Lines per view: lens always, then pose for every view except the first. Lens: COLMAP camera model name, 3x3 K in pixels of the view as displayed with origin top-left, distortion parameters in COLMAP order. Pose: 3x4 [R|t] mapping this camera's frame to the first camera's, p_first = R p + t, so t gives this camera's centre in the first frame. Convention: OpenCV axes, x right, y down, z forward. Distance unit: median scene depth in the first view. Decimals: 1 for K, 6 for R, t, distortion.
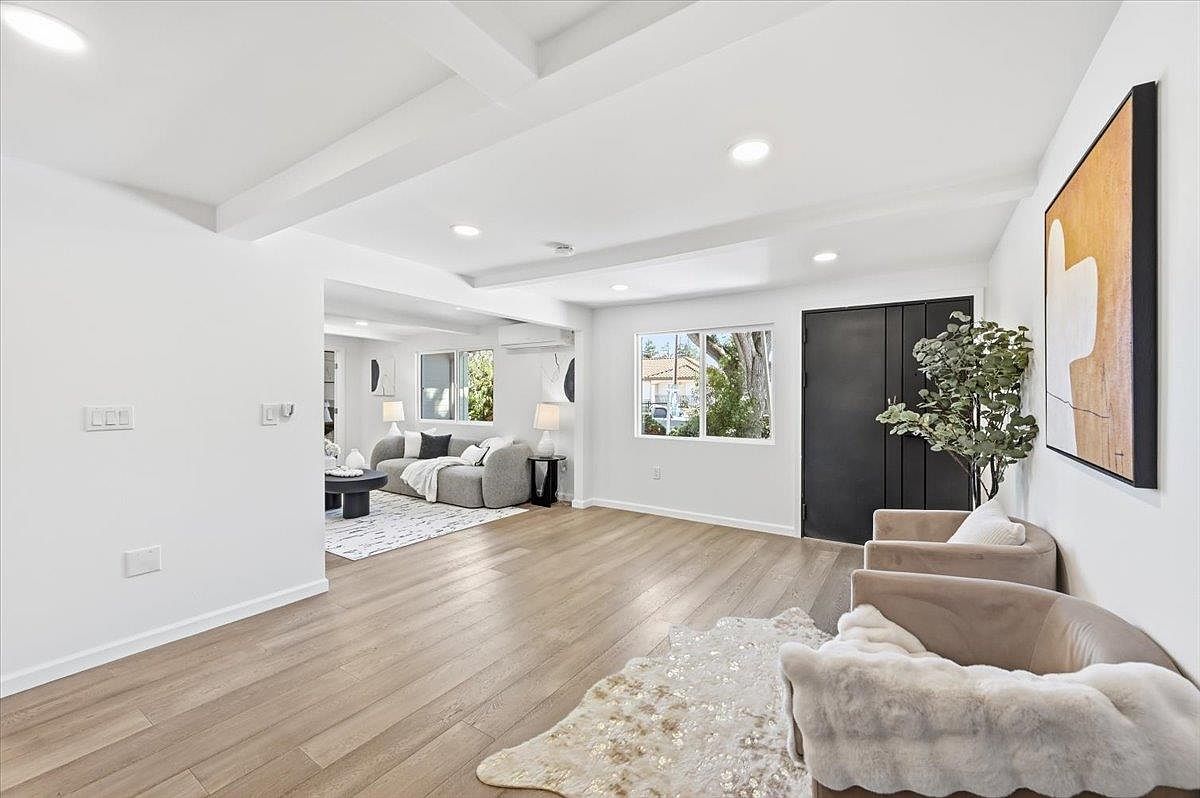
lens RADIAL K [[479.5, 0, 600.5], [0, 479.5, 397.9], [0, 0, 1]] dist [0.000286, 0.000427]
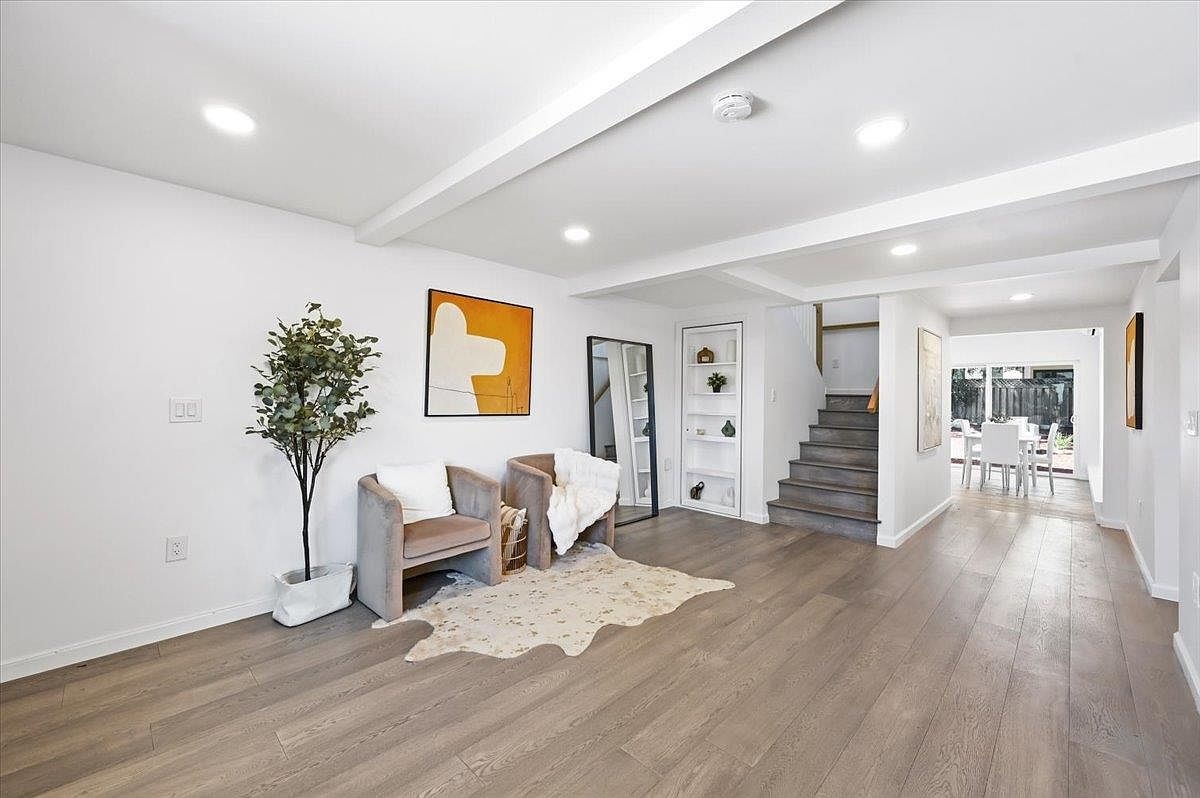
lens RADIAL K [[479.5, 0, 604.1], [0, 479.5, 398.9], [0, 0, 1]] dist [0.000286, 0.000427]
pose [[-0.983554, -0.016307, 0.179875, -0.046961], [-0.014252, 0.999818, 0.012709, 0.002918], [-0.180049, 0.009937, -0.983607, 1.953042]]
